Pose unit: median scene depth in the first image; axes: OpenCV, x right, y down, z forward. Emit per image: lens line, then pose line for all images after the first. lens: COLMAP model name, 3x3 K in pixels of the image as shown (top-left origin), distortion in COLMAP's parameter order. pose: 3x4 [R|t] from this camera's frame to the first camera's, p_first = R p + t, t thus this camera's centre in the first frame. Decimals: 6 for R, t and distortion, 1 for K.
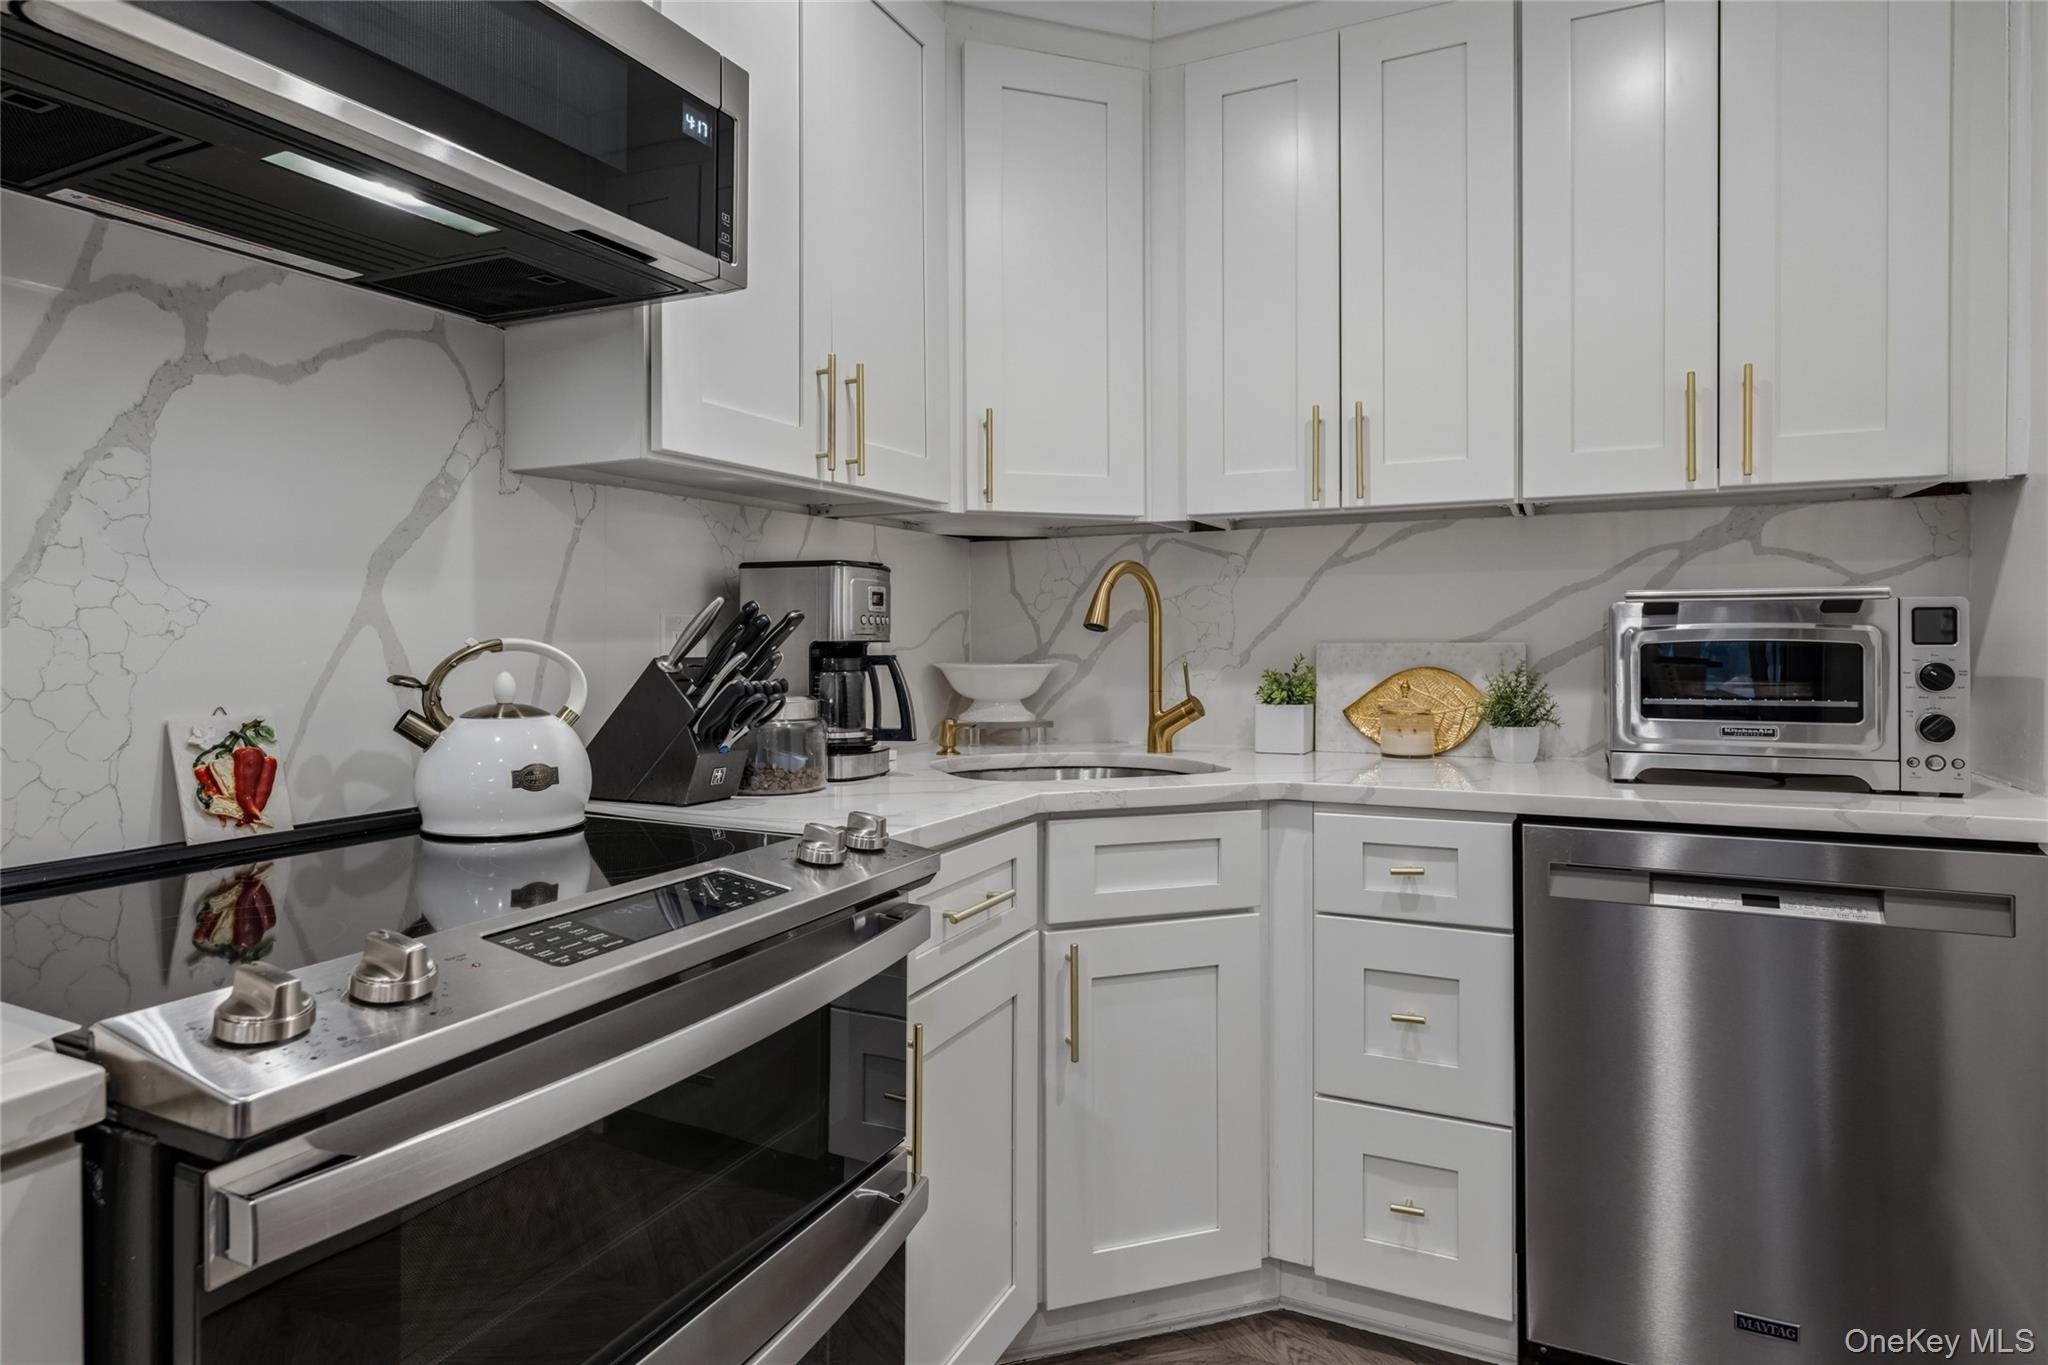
lens RADIAL K [[1105.2, 0, 1021.1], [0, 1105.2, 641.8], [0, 0, 1]] dist [0.001205, -0.001624]
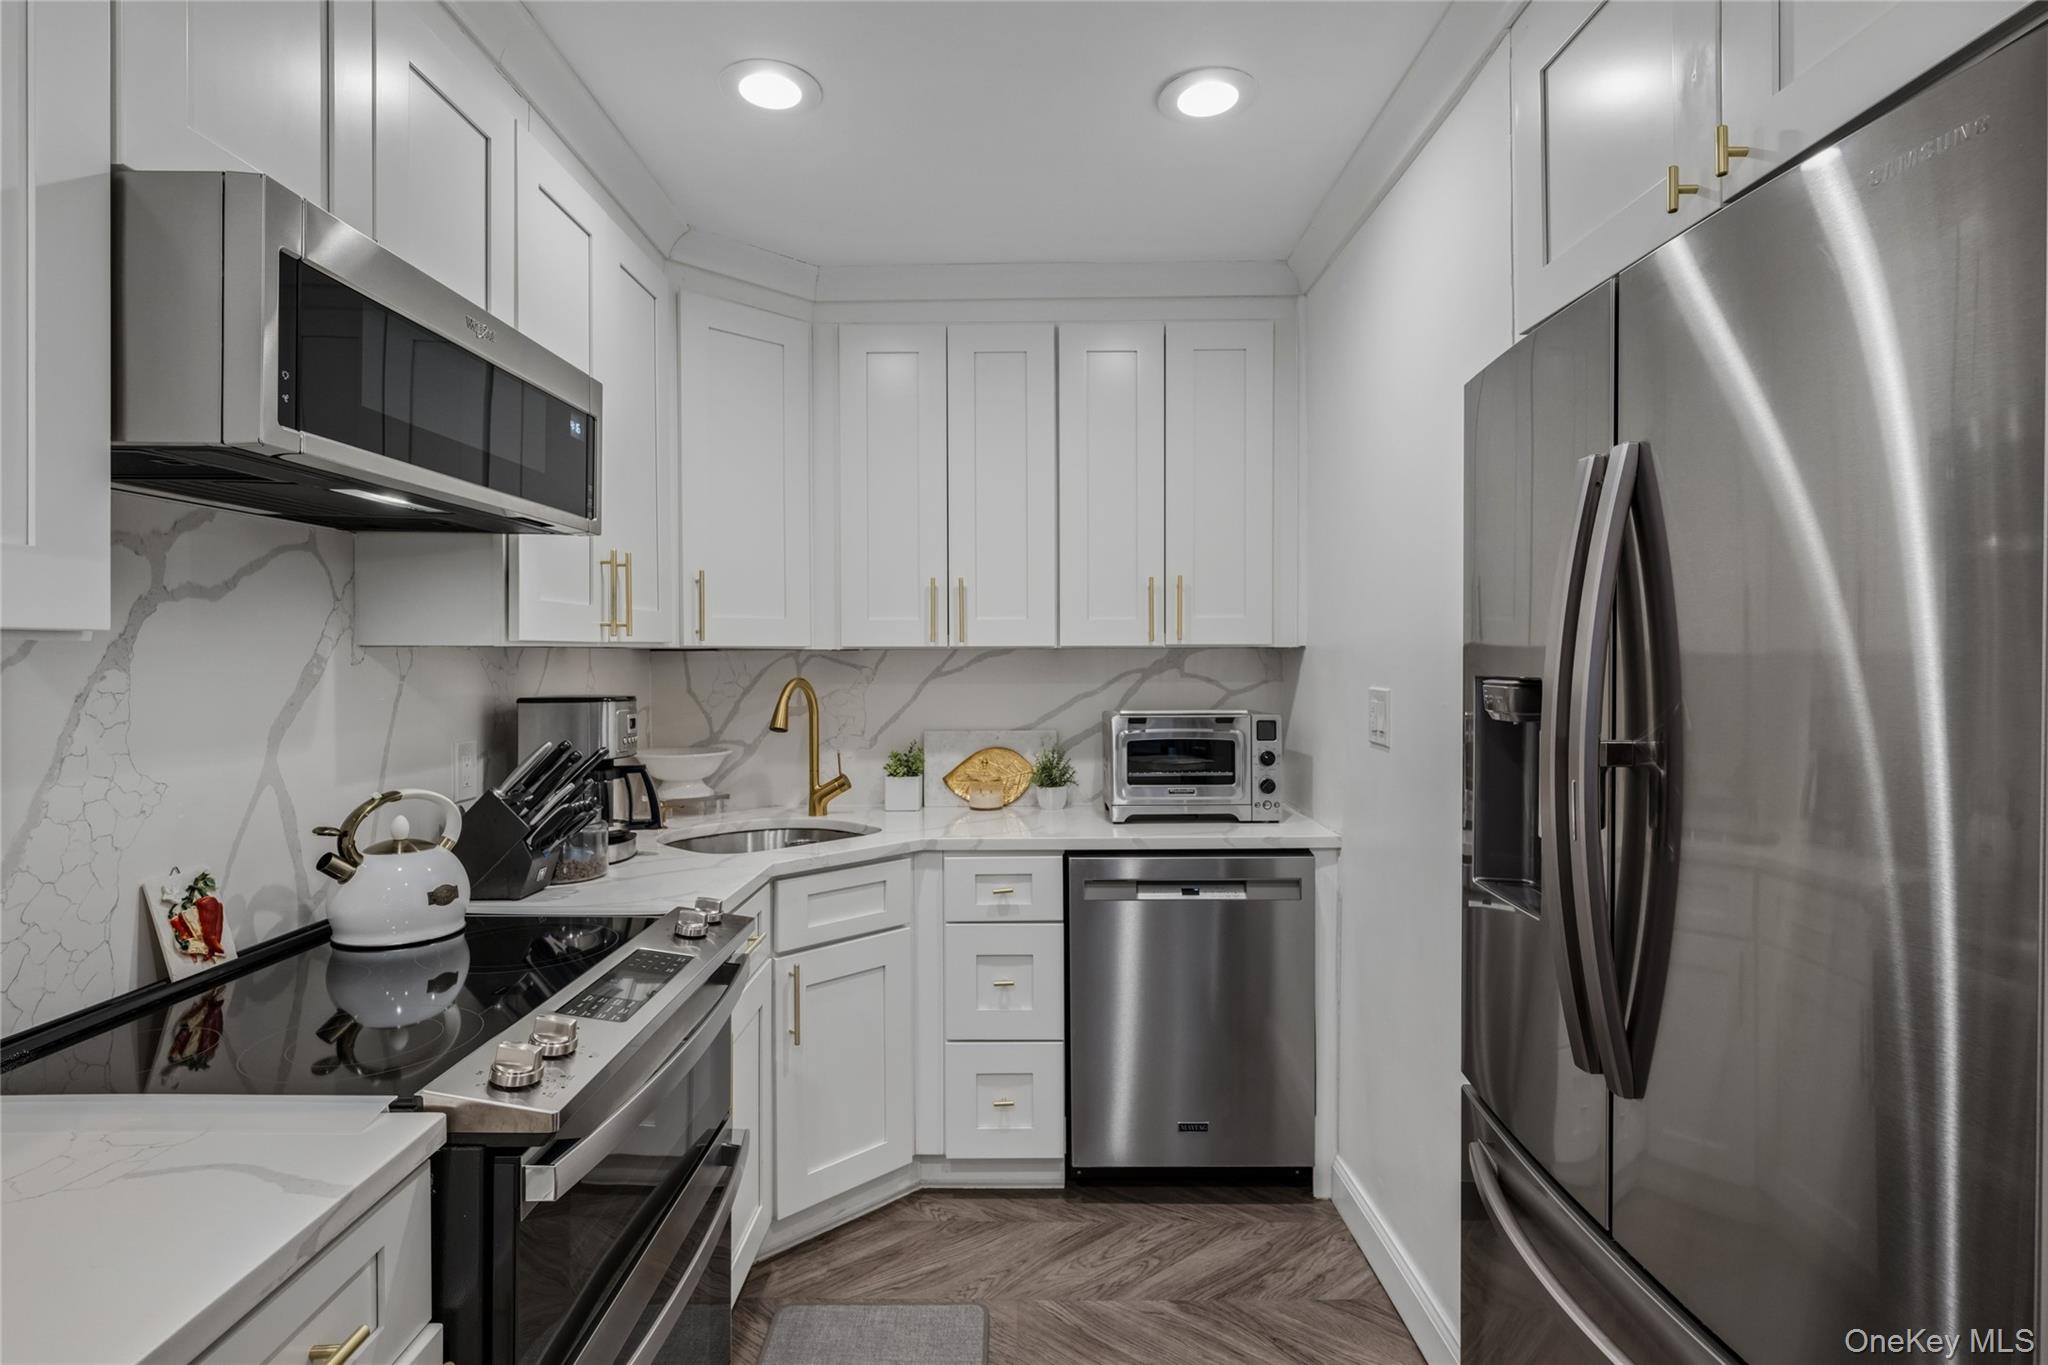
lens RADIAL K [[987.3, 0, 1008.6], [0, 987.3, 667.8], [0, 0, 1]] dist [0.003013, 0.000319]
pose [[0.906444, -0.003779, 0.422308, -0.252579], [0.002663, 0.999991, 0.003234, -0.123246], [-0.422317, -0.001806, 0.906447, -0.303553]]
